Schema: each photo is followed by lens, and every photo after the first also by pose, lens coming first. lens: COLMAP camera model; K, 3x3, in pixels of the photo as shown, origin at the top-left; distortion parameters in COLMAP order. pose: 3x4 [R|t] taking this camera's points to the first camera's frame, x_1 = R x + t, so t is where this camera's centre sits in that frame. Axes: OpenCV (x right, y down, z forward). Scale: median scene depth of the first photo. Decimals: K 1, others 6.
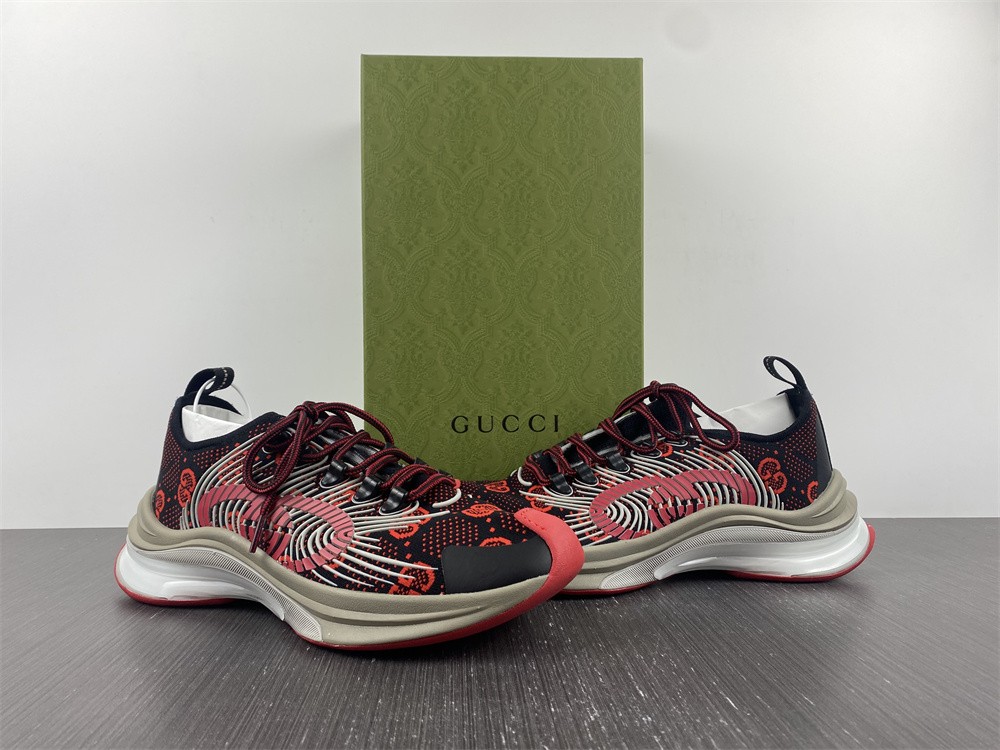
lens RADIAL K [[874.9, 0, 500.0], [0, 874.9, 375.0], [0, 0, 1]] dist [-0.019078, 0.019048]
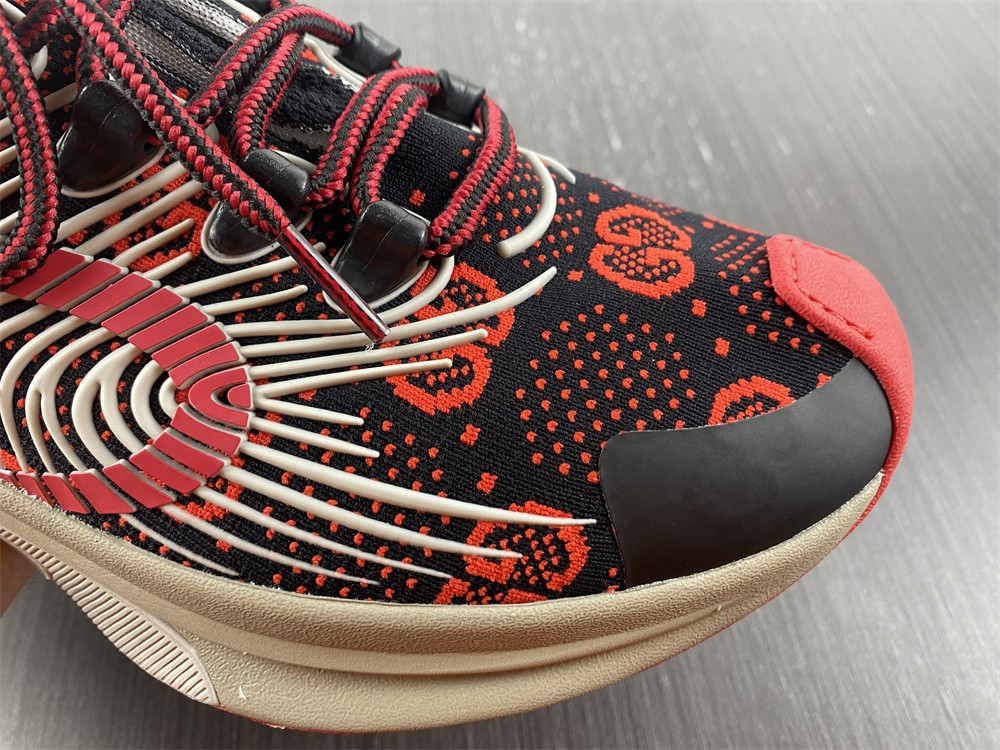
lens RADIAL K [[874.9, 0, 500.0], [0, 874.9, 375.0], [0, 0, 1]] dist [-0.019078, 0.019048]
pose [[0.941037, -0.145325, 0.305501, -0.183076], [-0.085305, 0.771924, 0.629965, -0.006709], [-0.327373, -0.618881, 0.714012, 0.801161]]
